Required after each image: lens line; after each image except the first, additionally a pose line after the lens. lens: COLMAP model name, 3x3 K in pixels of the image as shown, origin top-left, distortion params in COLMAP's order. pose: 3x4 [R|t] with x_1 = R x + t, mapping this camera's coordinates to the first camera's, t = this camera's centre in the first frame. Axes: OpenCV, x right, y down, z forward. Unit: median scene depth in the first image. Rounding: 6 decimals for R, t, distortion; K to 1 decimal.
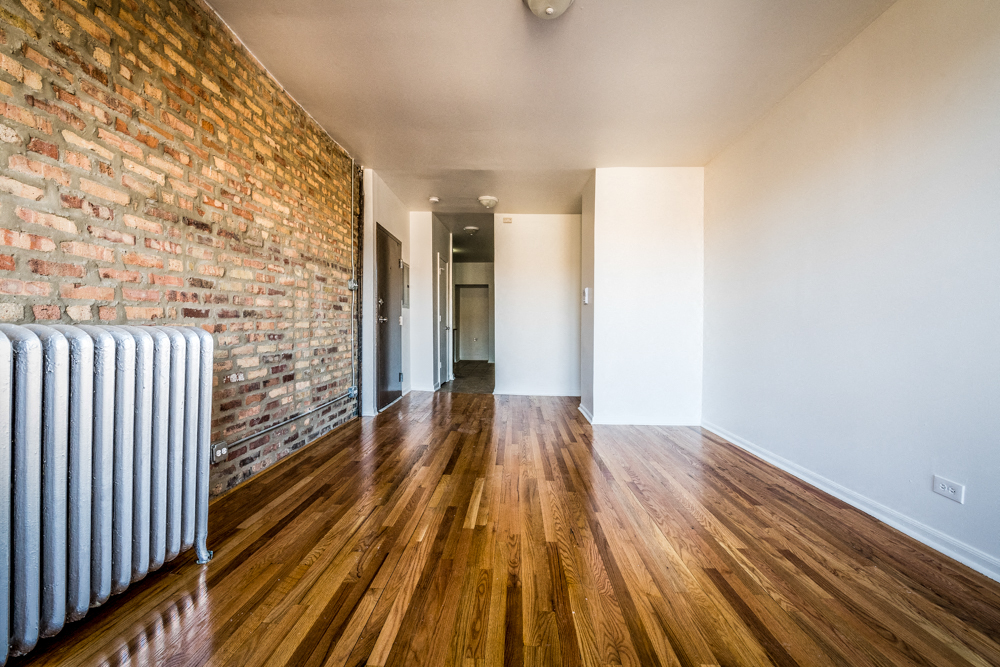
lens RADIAL K [[386.0, 0, 500.0], [0, 386.0, 333.5], [0, 0, 1]] dist [-0.001364, -0.000229]
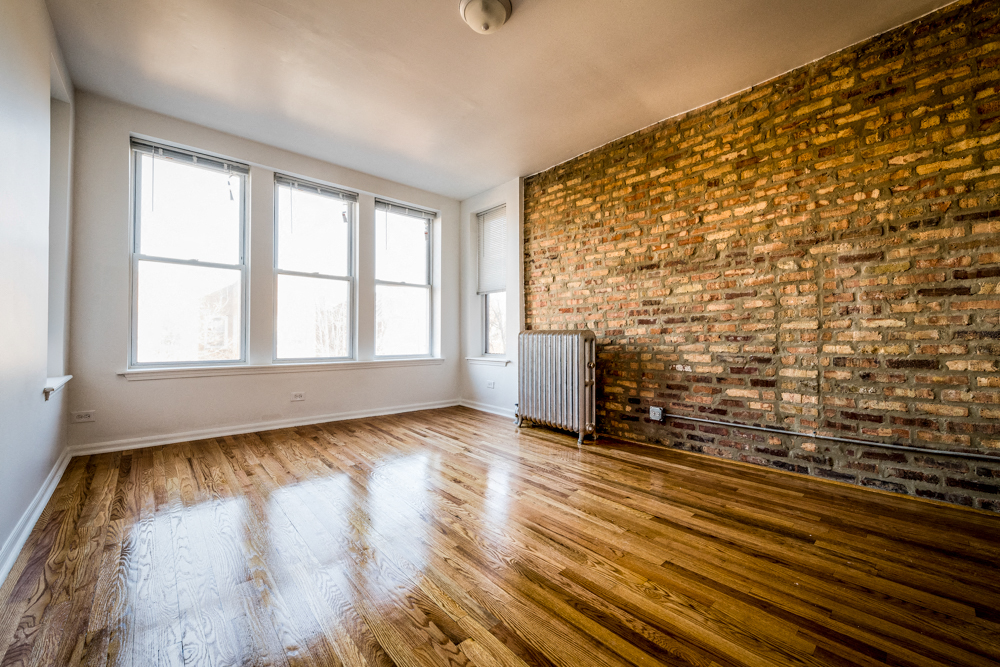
lens RADIAL K [[399.0, 0, 497.0], [0, 399.0, 328.8], [0, 0, 1]] dist [0.000469, 0.000121]
pose [[-0.715488, -0.013497, -0.698494, 0.706010], [-0.009993, 0.999909, -0.009085, -0.001315], [0.698553, 0.000480, -0.715558, 1.483451]]
